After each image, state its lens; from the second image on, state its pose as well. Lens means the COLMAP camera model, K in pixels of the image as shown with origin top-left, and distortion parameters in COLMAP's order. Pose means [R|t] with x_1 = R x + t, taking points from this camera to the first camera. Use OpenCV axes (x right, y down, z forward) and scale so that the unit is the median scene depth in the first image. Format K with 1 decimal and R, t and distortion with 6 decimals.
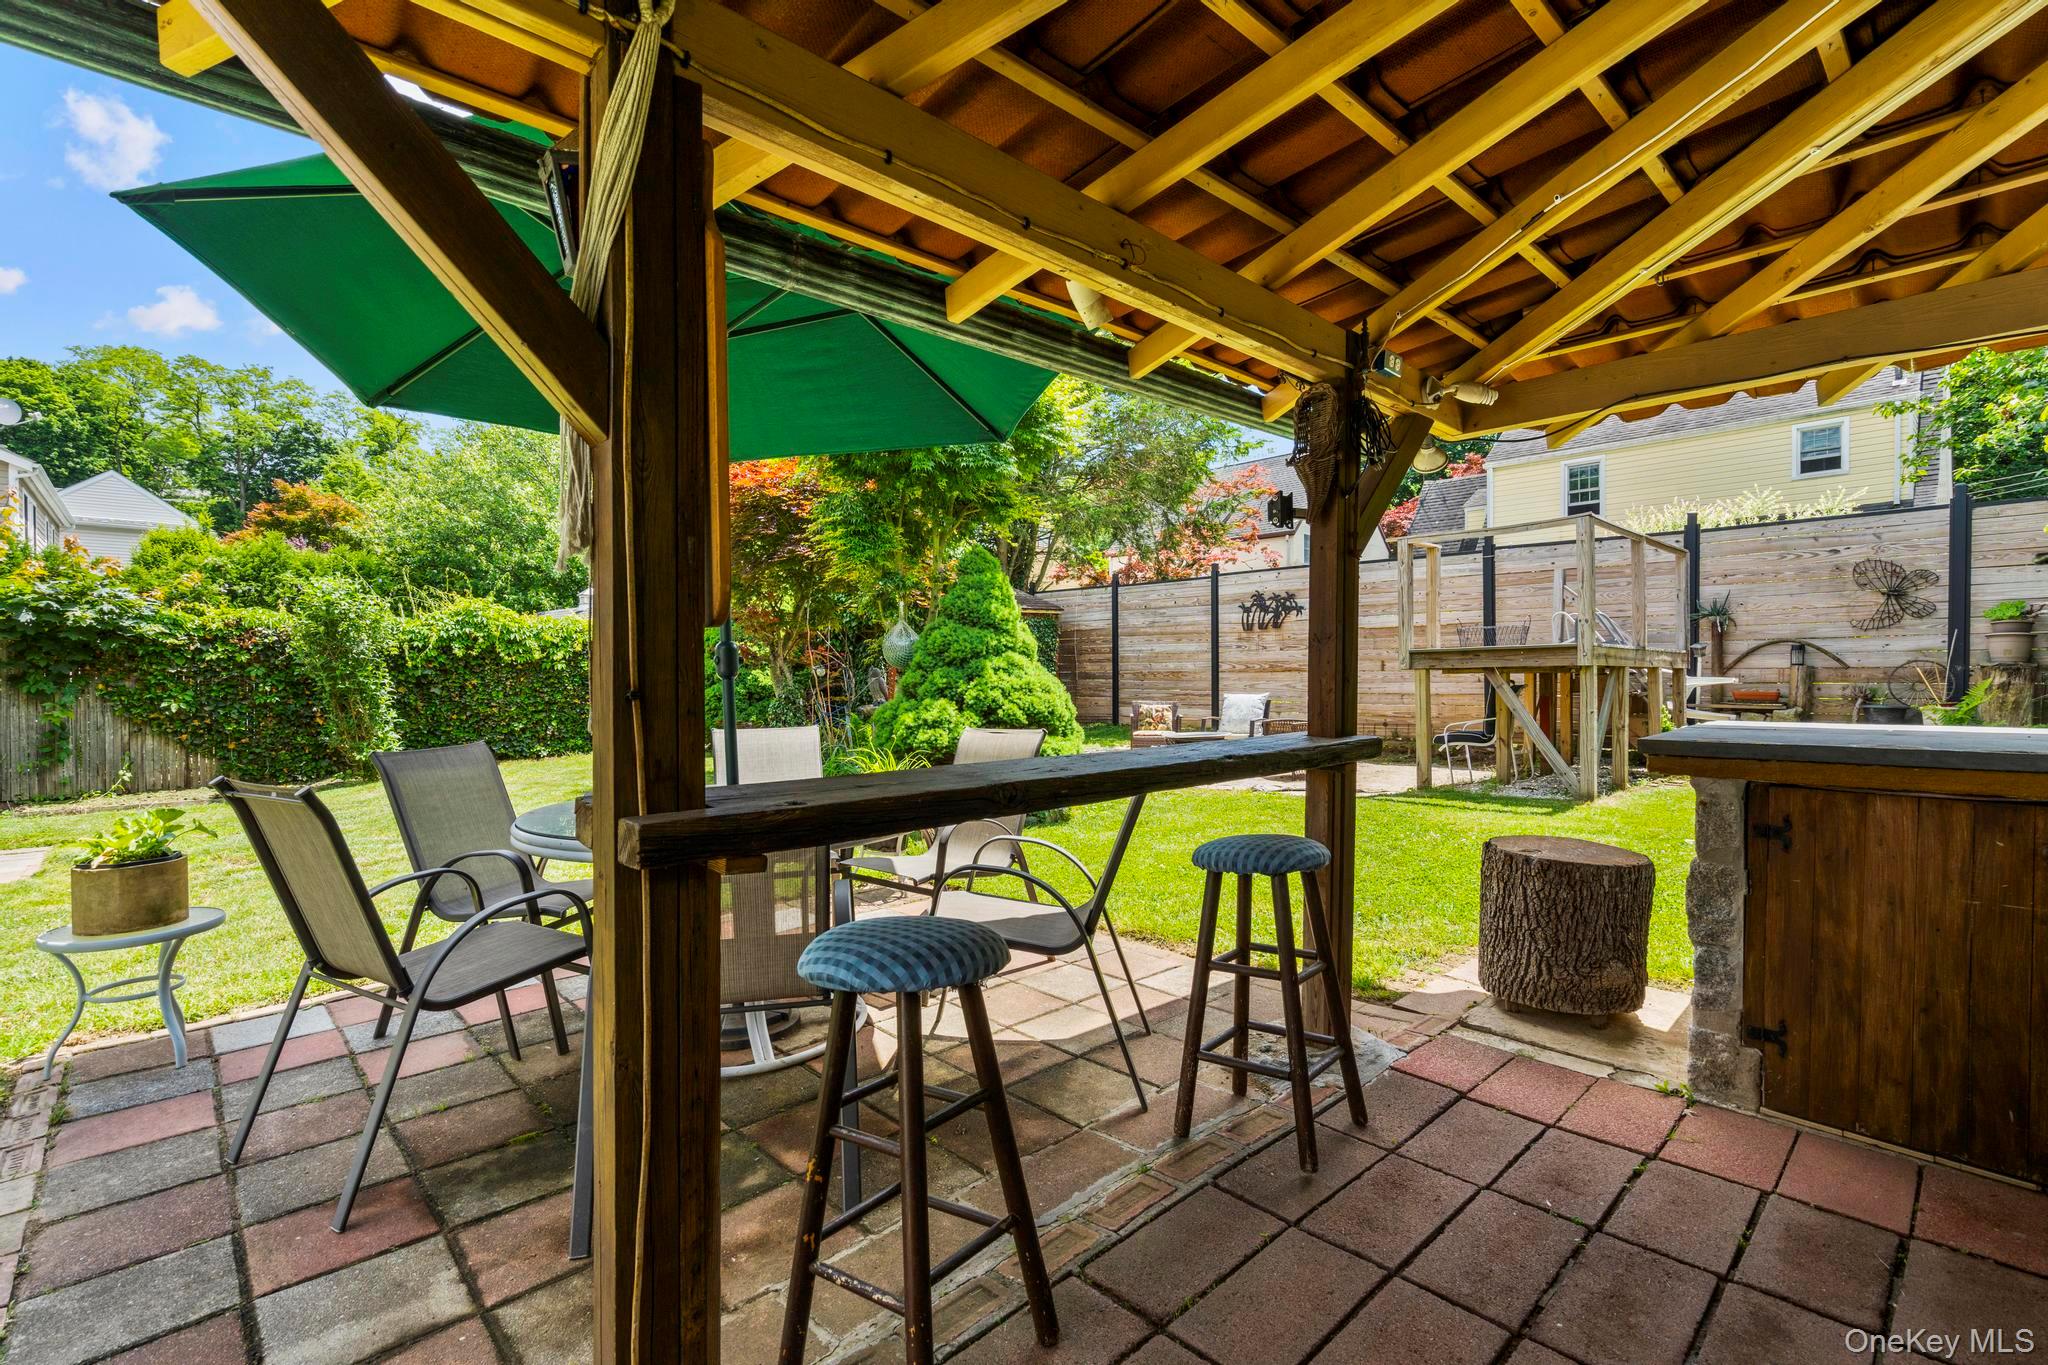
lens RADIAL K [[920.3, 0, 1023.9], [0, 920.3, 686.5], [0, 0, 1]] dist [-0.008077, 0.004679]
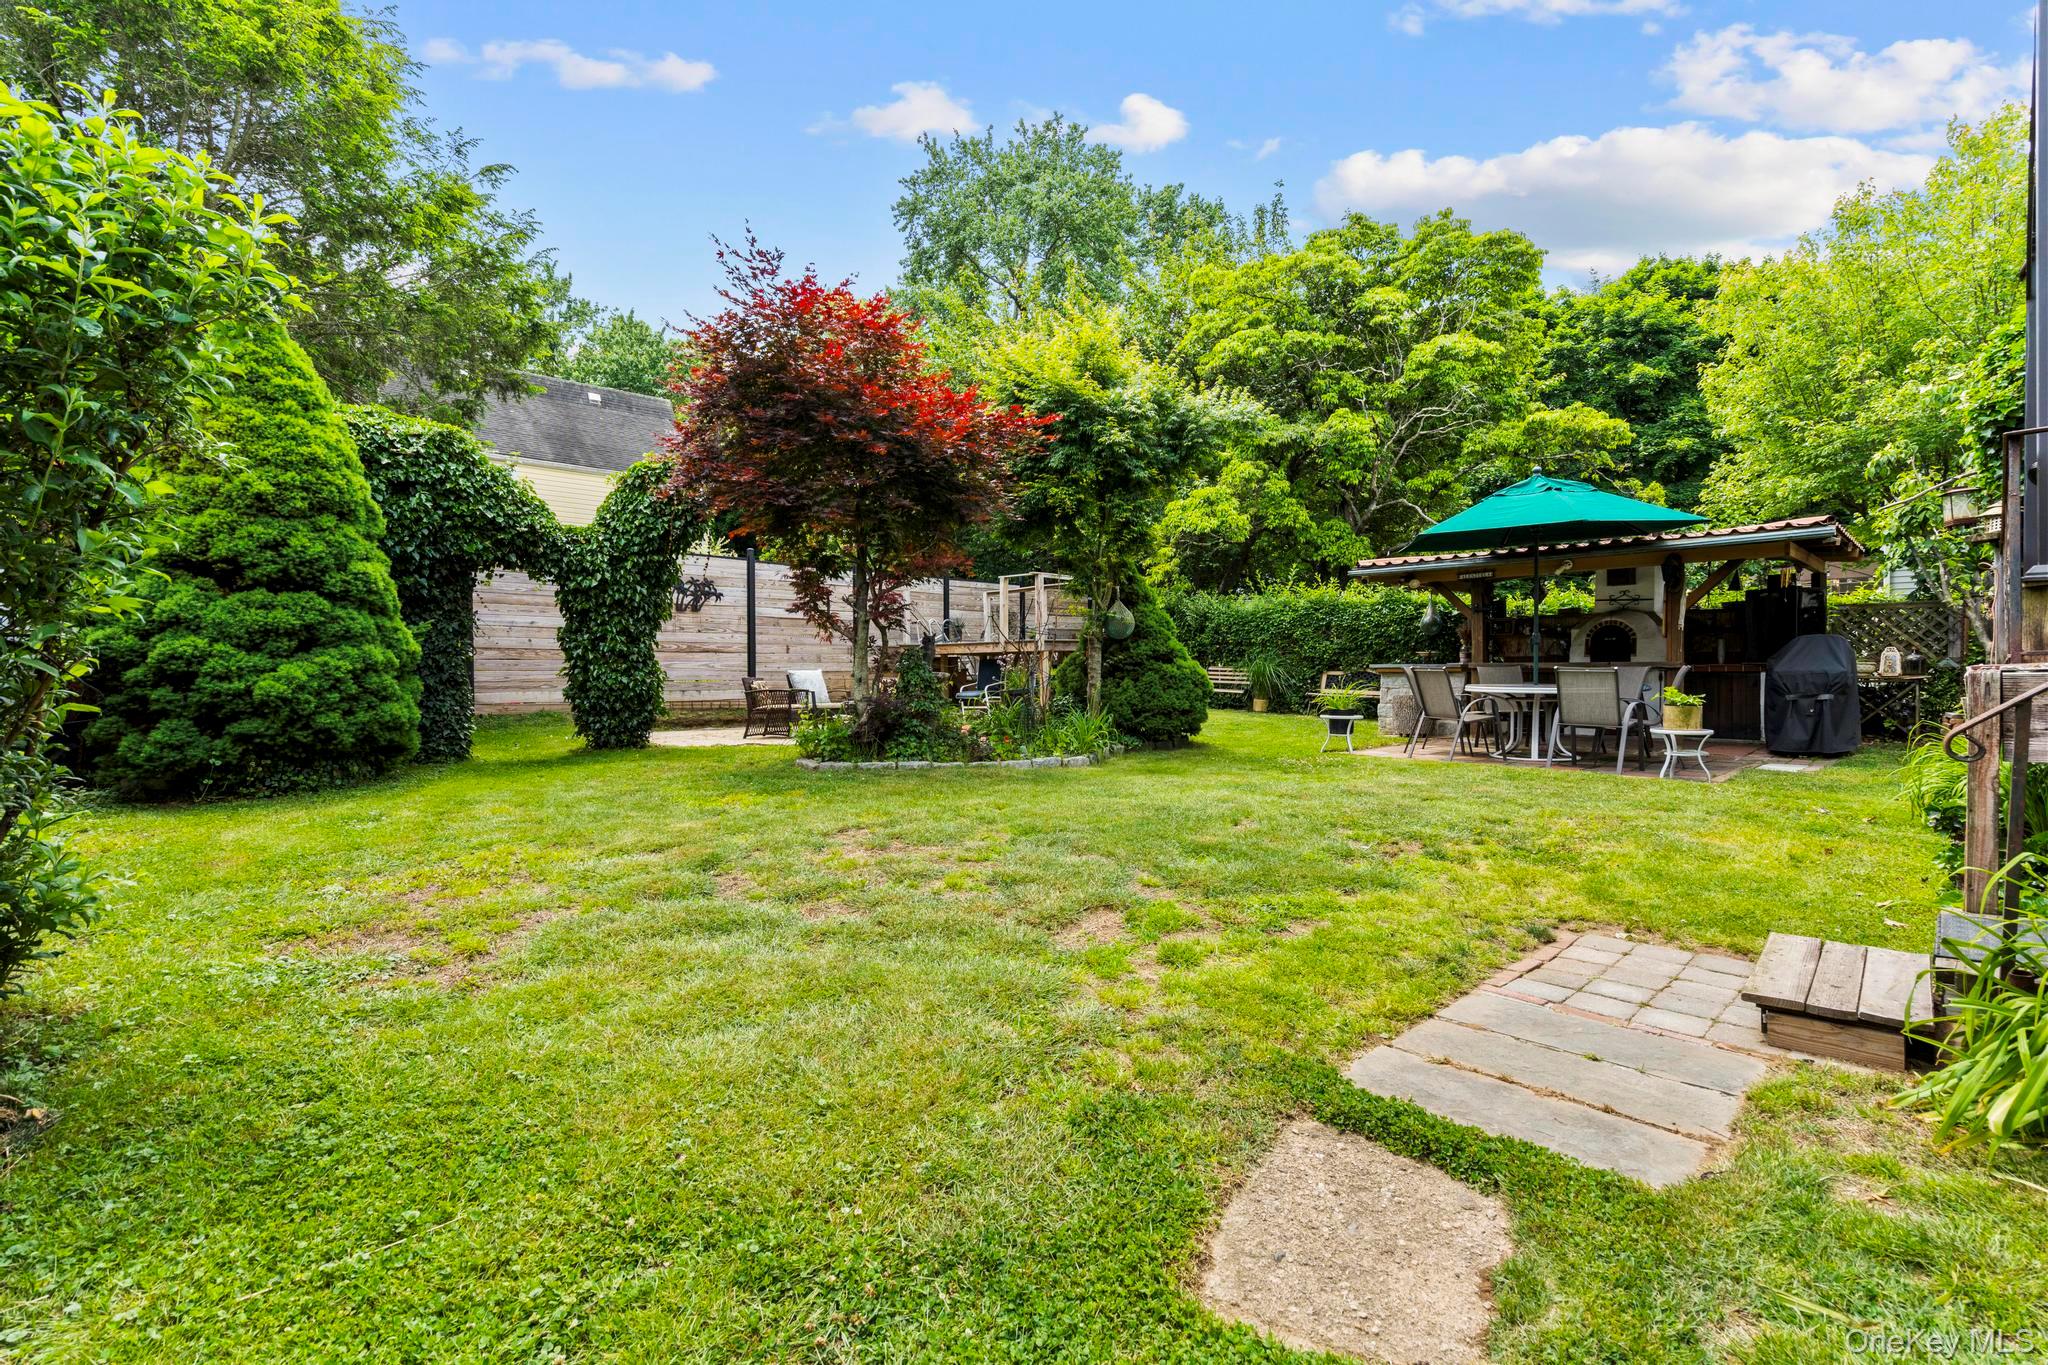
lens RADIAL K [[920.3, 0, 1029.5], [0, 920.3, 676.6], [0, 0, 1]] dist [-0.008077, 0.004679]
pose [[-0.001256, -0.000037, 0.999999, -0.847738], [0.012836, 0.999918, 0.000053, 0.018084], [-0.999917, 0.012836, -0.001255, 0.676849]]
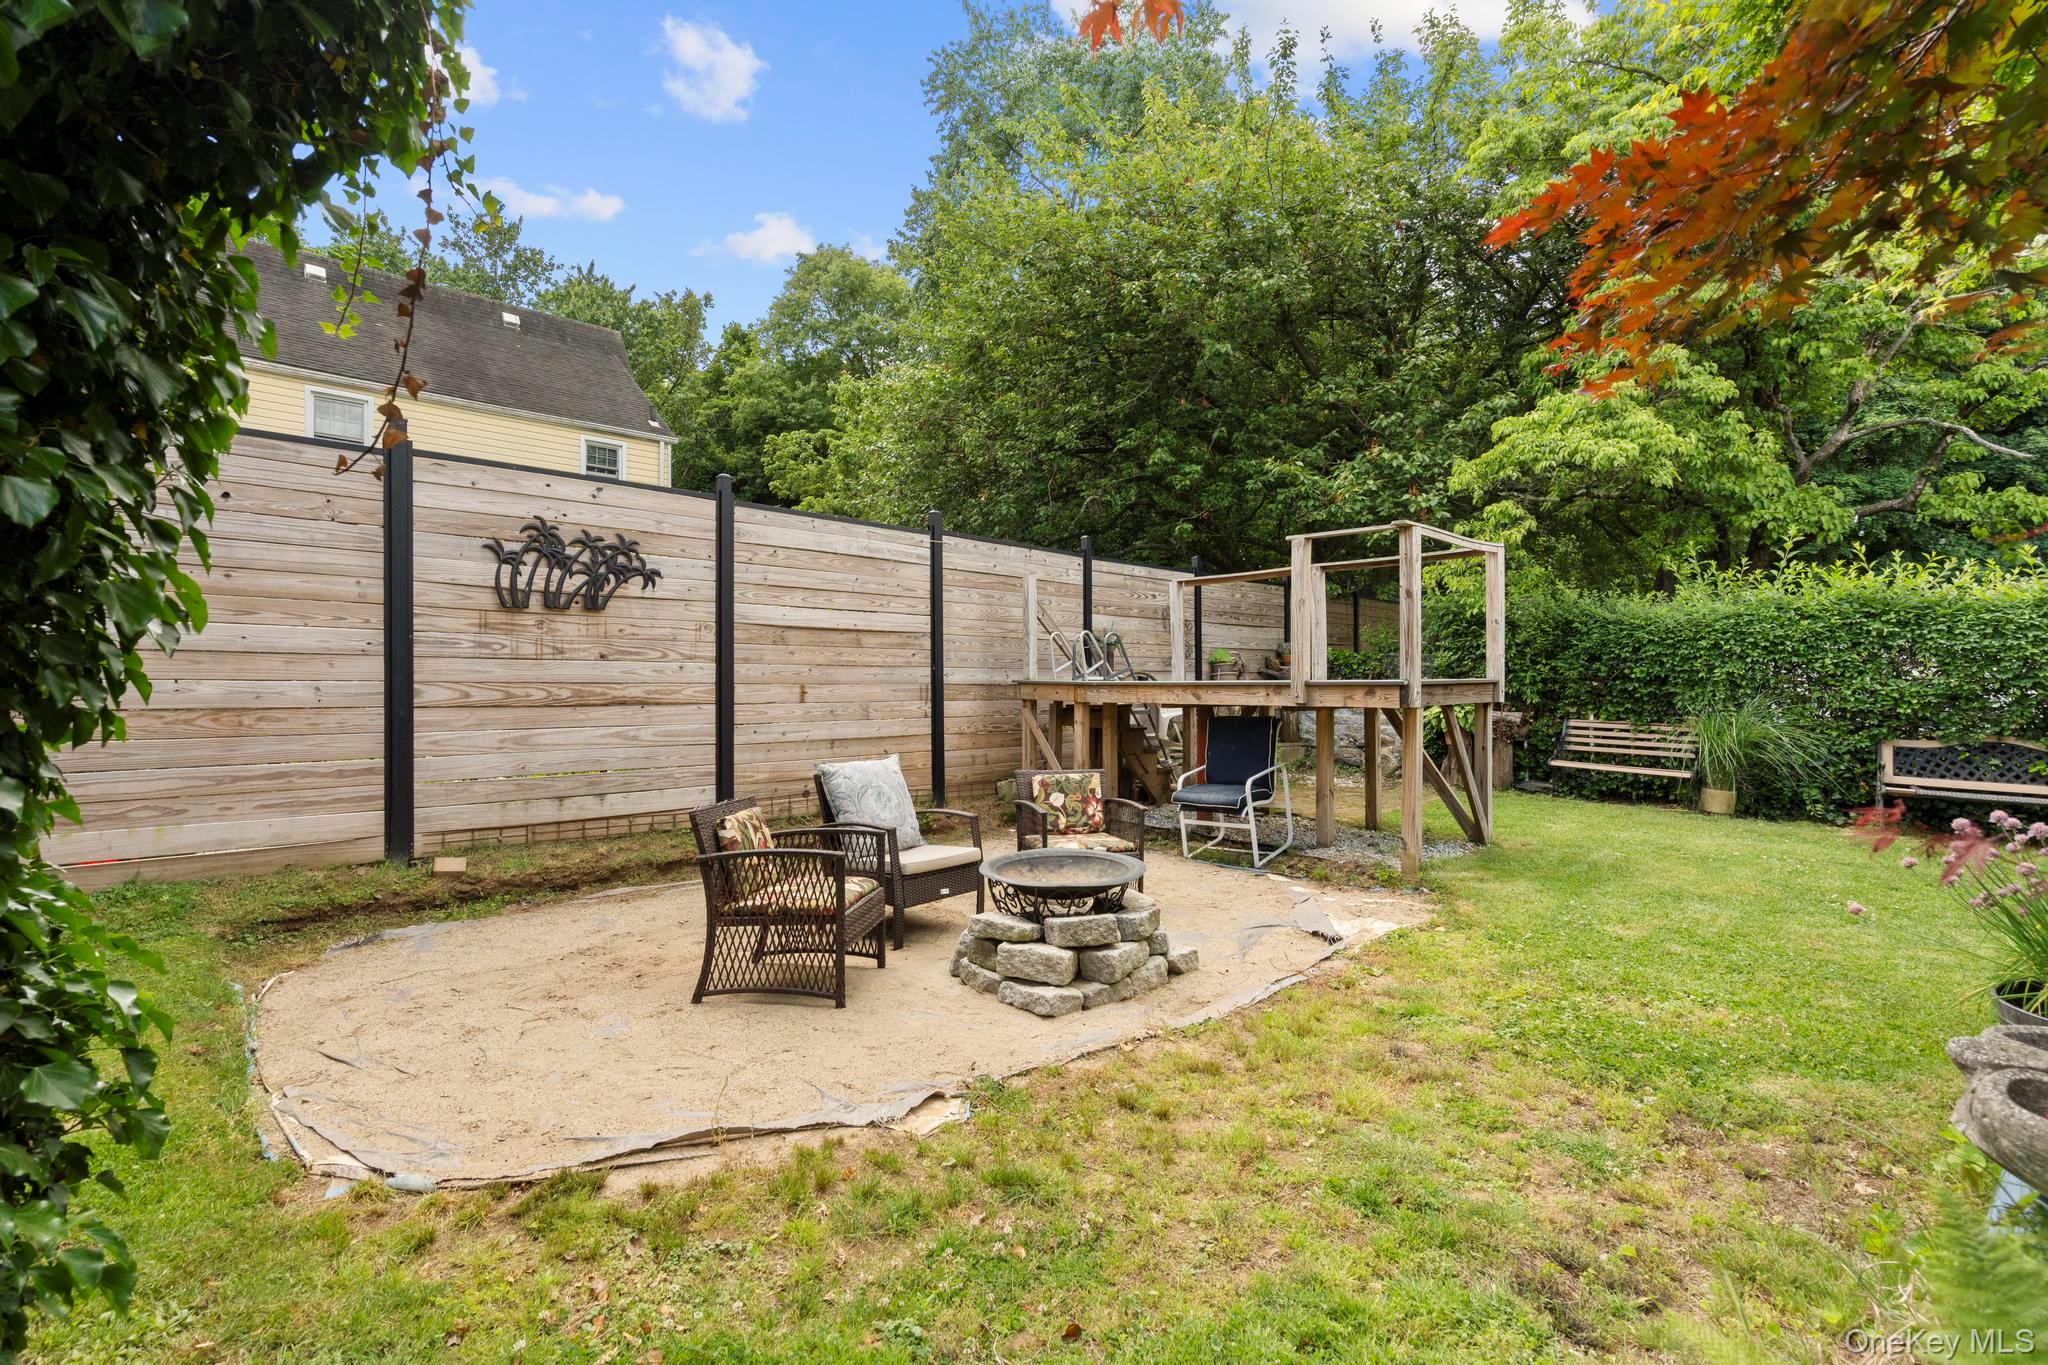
lens RADIAL K [[920.3, 0, 1026.4], [0, 920.3, 686.7], [0, 0, 1]] dist [-0.008077, 0.004679]
pose [[-0.015243, 0.002007, 0.999882, -0.196225], [0.009537, 0.999953, -0.001862, -0.024726], [-0.999838, 0.009507, -0.015261, 0.866759]]
